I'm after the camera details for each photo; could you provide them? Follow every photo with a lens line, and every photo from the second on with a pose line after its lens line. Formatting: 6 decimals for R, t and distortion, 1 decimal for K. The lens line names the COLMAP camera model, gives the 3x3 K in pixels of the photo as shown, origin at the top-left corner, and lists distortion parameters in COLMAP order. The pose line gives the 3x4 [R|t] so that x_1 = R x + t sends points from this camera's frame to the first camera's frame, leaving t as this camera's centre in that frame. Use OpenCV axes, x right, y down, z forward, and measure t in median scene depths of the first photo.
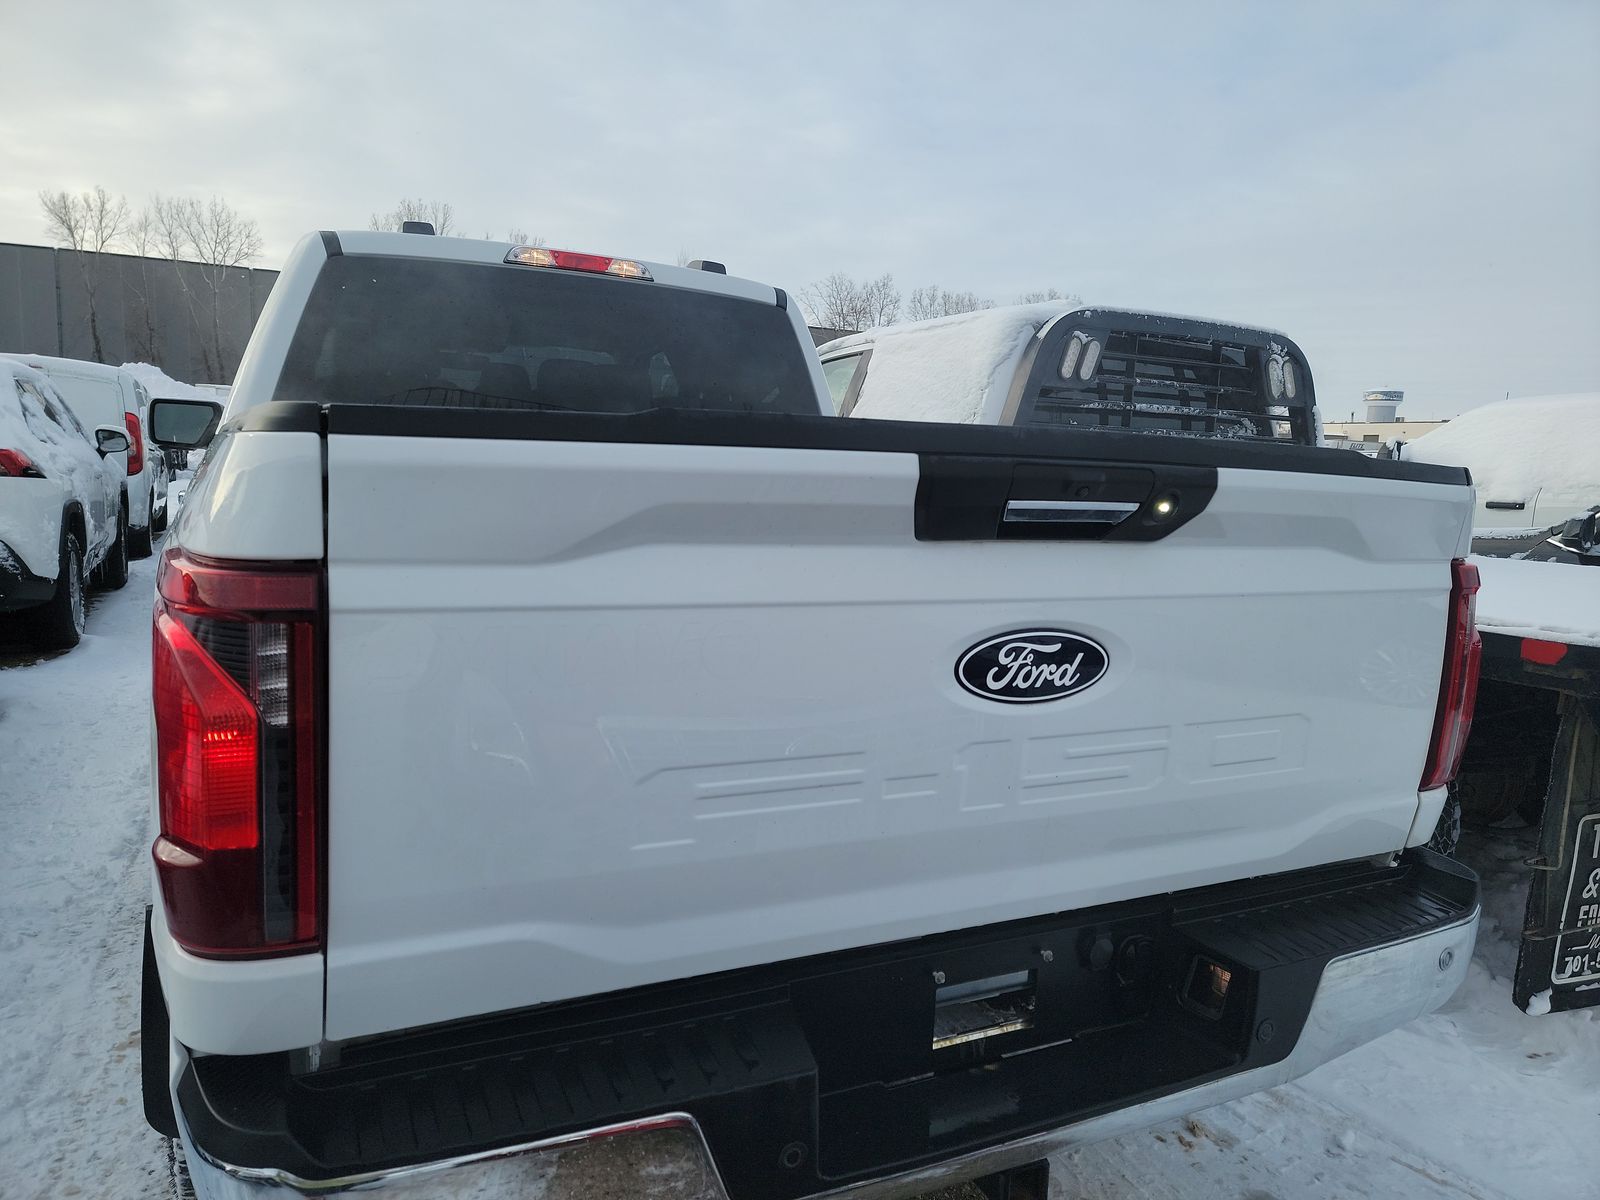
lens RADIAL K [[1088.3, 0, 825.4], [0, 1088.3, 620.1], [0, 0, 1]] dist [0.058139, -0.030110]
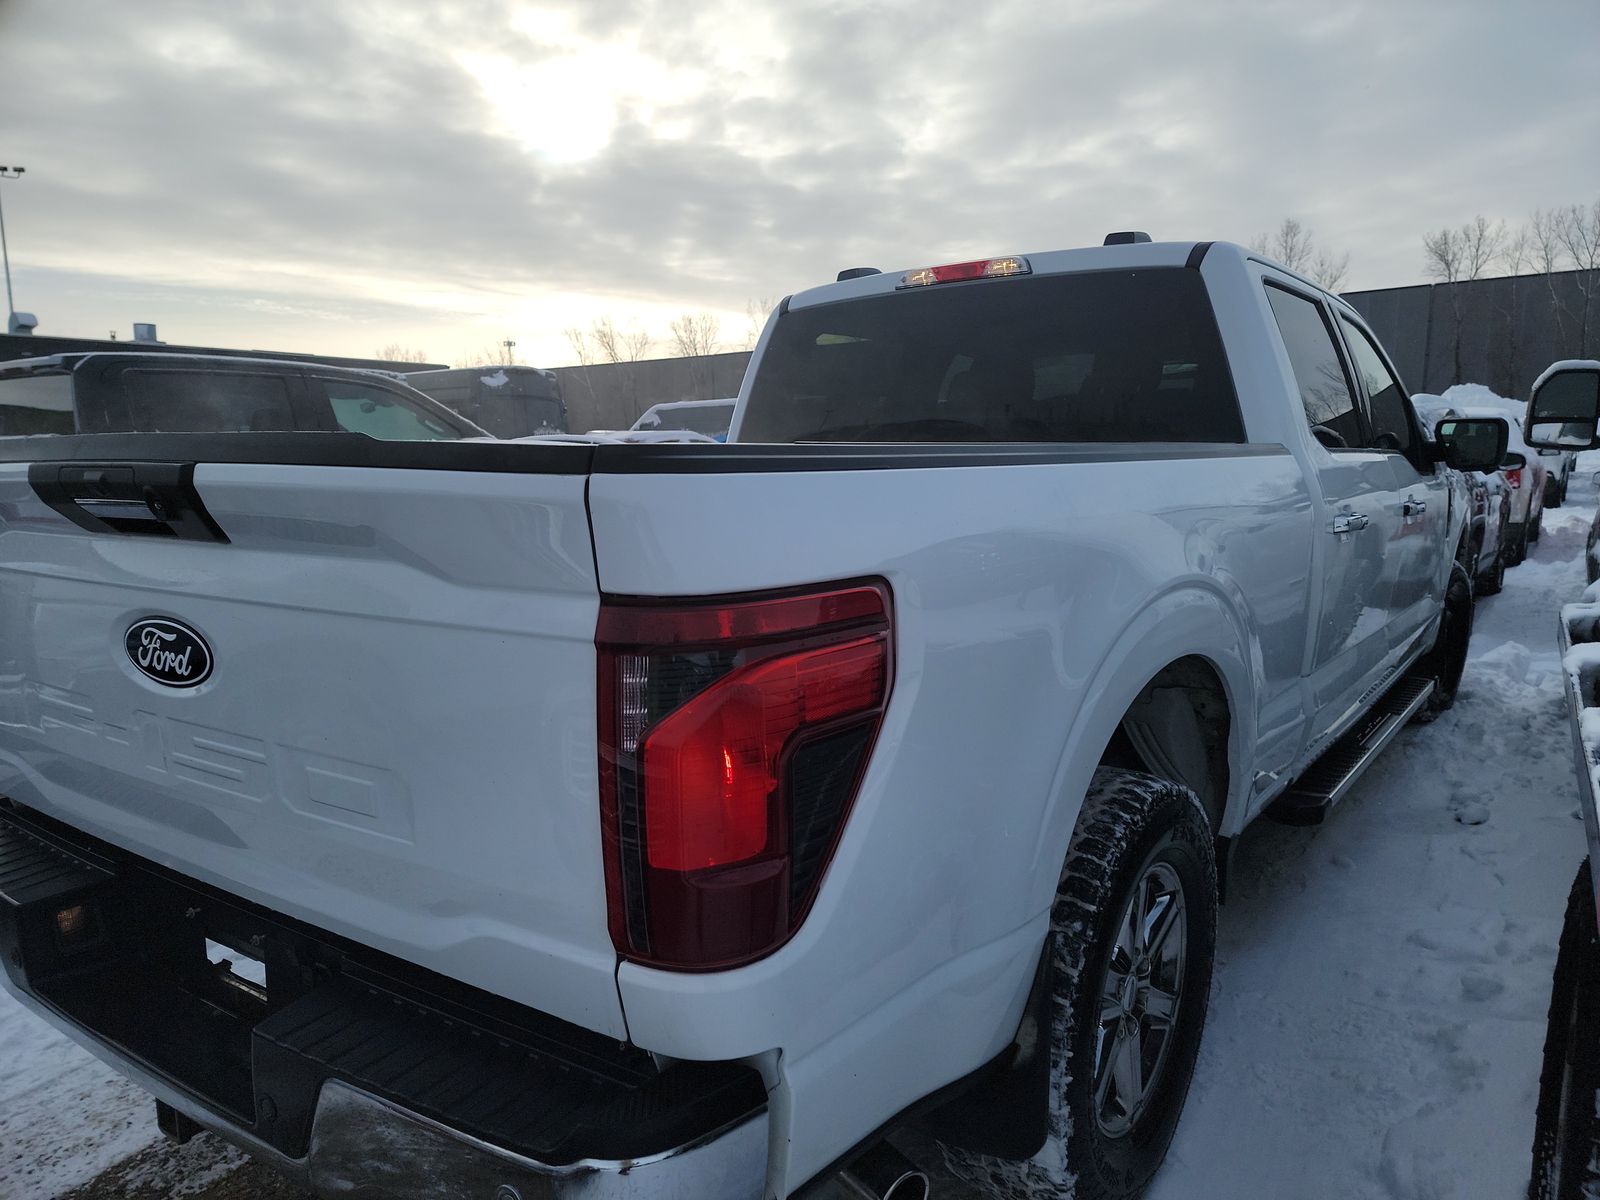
lens RADIAL K [[1088.3, 0, 799.4], [0, 1088.3, 608.9], [0, 0, 1]] dist [0.058139, -0.030110]
pose [[0.457499, 0.071596, -0.886323, 1.052492], [-0.095769, 0.994923, 0.030935, -0.068965], [0.884038, 0.070730, 0.462033, 0.752113]]
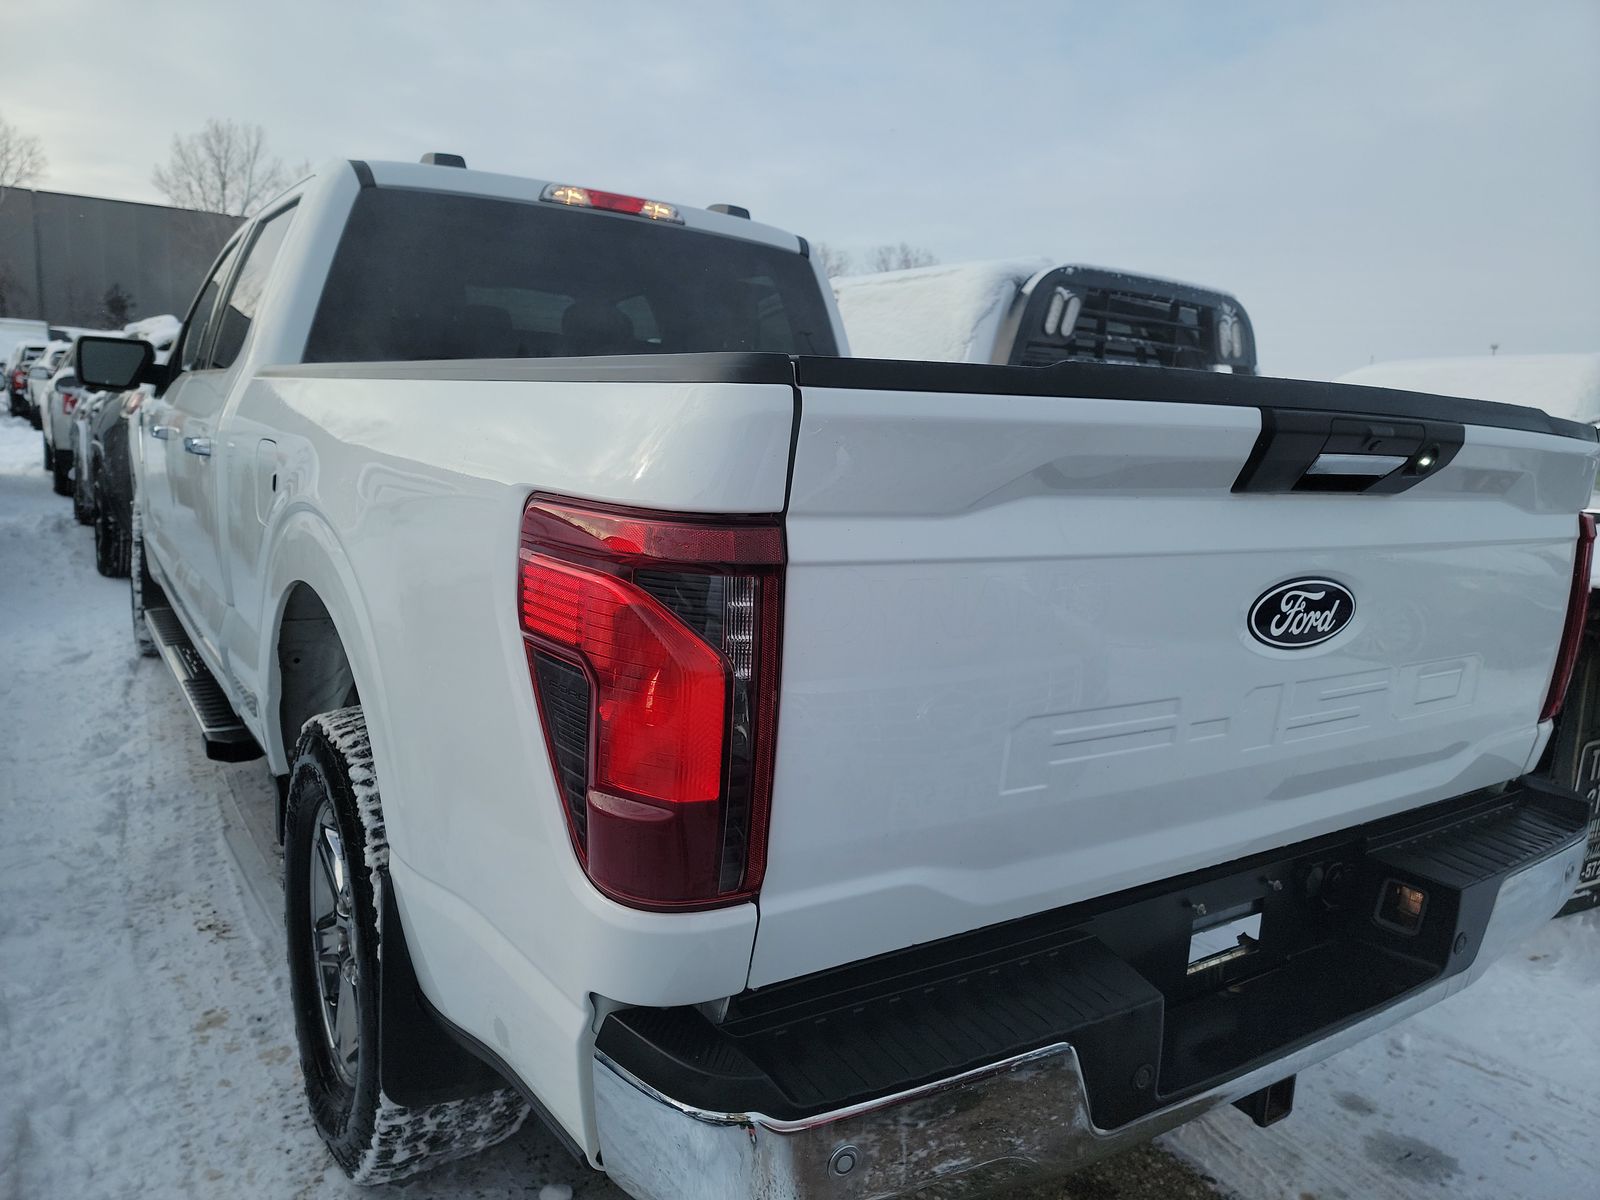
lens RADIAL K [[1088.3, 0, 827.9], [0, 1088.3, 626.2], [0, 0, 1]] dist [0.058139, -0.030110]
pose [[0.991669, -0.013958, 0.128052, -0.286827], [0.007853, 0.998814, 0.048057, 0.000265], [-0.128571, -0.046651, 0.990602, 0.006849]]
